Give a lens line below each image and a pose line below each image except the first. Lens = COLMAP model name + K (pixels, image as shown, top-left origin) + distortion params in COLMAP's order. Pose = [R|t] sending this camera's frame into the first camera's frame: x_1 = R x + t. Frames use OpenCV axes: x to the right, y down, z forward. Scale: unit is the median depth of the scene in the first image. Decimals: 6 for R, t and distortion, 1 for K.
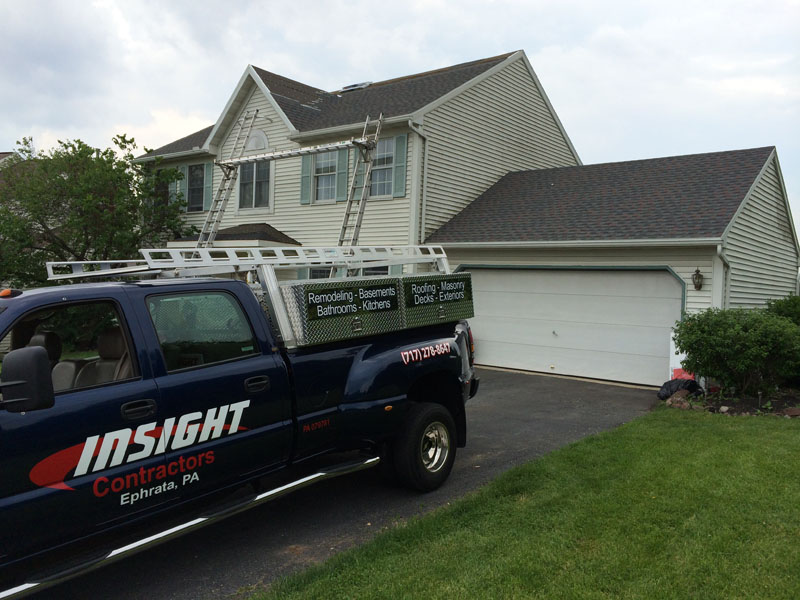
lens RADIAL K [[700.1, 0, 370.6], [0, 700.1, 363.8], [0, 0, 1]] dist [-0.009811, 0.000110]
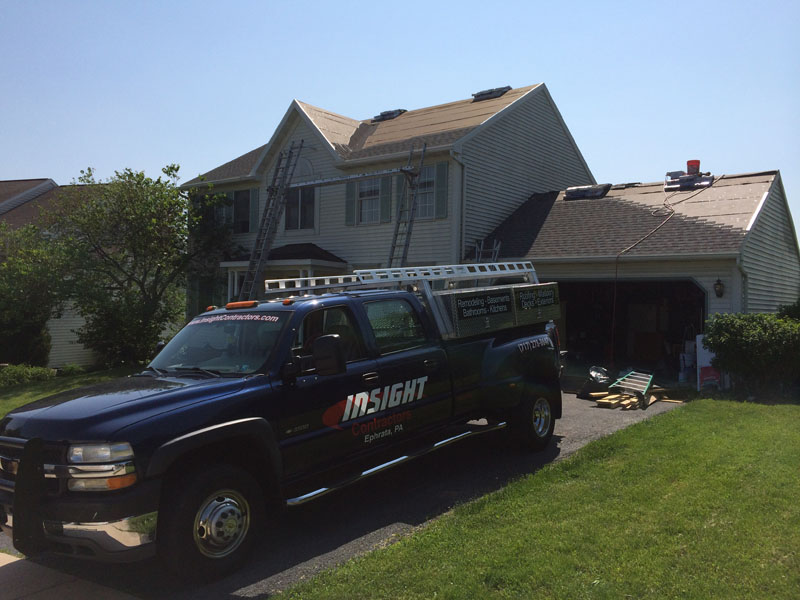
lens RADIAL K [[710.1, 0, 400.0], [0, 710.1, 300.0], [0, 0, 1]] dist [-0.041343, 0.000809]
pose [[0.999644, -0.018613, 0.019101, -0.057354], [0.020653, 0.993400, -0.112823, 0.013621], [-0.016875, 0.113177, 0.993432, -0.096022]]
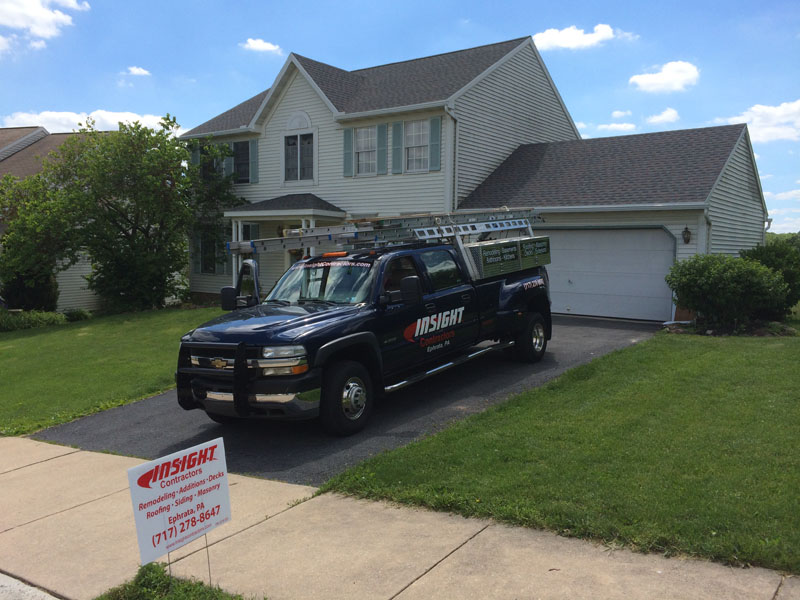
lens RADIAL K [[691.8, 0, 399.6], [0, 691.8, 334.7], [0, 0, 1]] dist [0.009744, -0.000691]
pose [[0.998463, -0.029643, 0.046833, -0.100880], [0.028911, 0.999450, 0.016229, 0.021183], [-0.047289, -0.014850, 0.998771, -0.203519]]
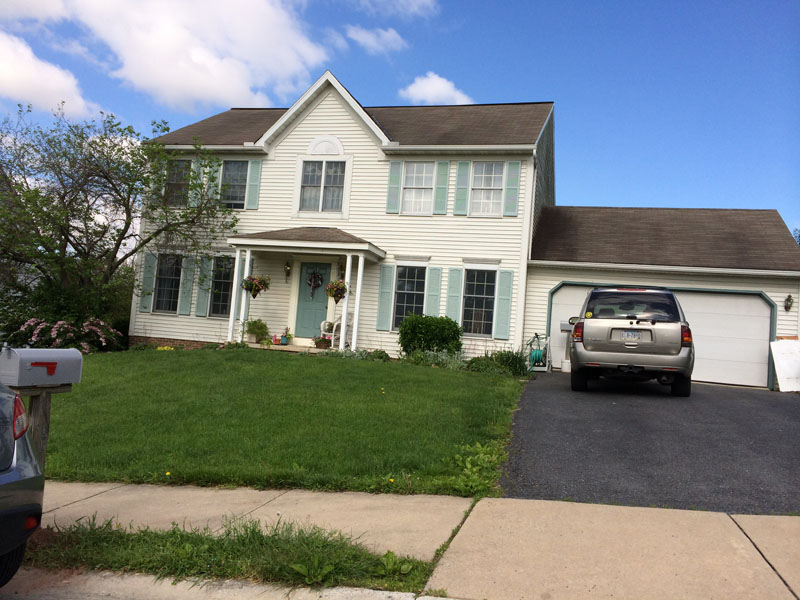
lens RADIAL K [[710.1, 0, 400.0], [0, 710.1, 300.0], [0, 0, 1]] dist [-0.041343, 0.000809]
pose [[0.915810, 0.053518, 0.398030, -0.706664], [-0.000580, 0.991257, -0.131947, 0.045730], [-0.401612, 0.120608, 0.907834, 0.116874]]
